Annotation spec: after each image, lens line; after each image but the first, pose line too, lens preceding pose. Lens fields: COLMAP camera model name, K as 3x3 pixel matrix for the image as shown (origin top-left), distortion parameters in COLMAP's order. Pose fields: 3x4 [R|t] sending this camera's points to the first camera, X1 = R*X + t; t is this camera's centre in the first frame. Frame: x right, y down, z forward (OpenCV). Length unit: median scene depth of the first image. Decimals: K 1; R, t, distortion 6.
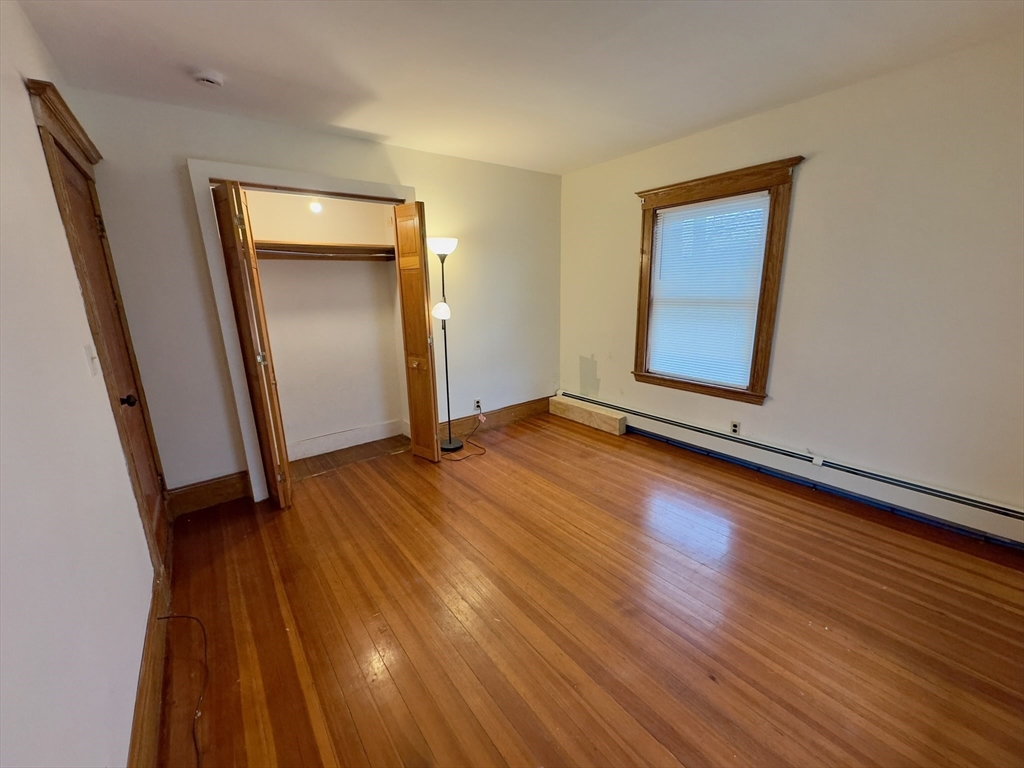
lens RADIAL K [[407.2, 0, 511.4], [0, 407.2, 382.3], [0, 0, 1]] dist [-0.001399, -0.000354]
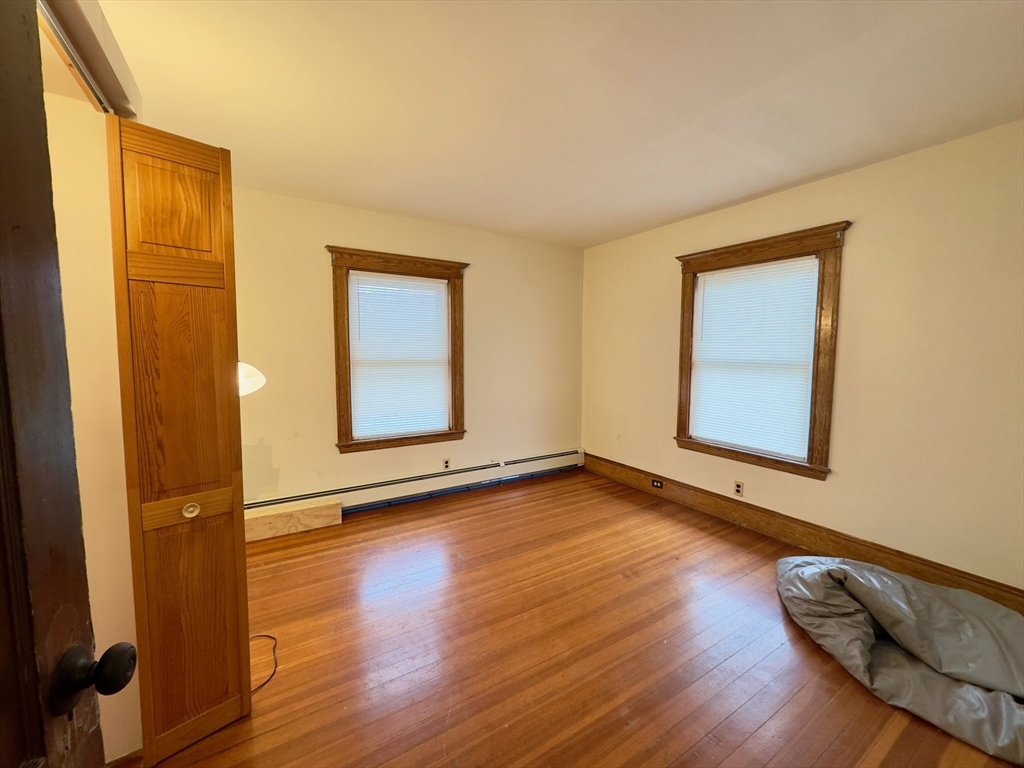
lens RADIAL K [[407.2, 0, 511.4], [0, 407.2, 382.3], [0, 0, 1]] dist [-0.001399, -0.000354]
pose [[0.100026, -0.050250, 0.993715, -0.620557], [0.222194, 0.974631, 0.026919, -0.114036], [-0.969858, 0.218105, 0.108654, 0.630108]]
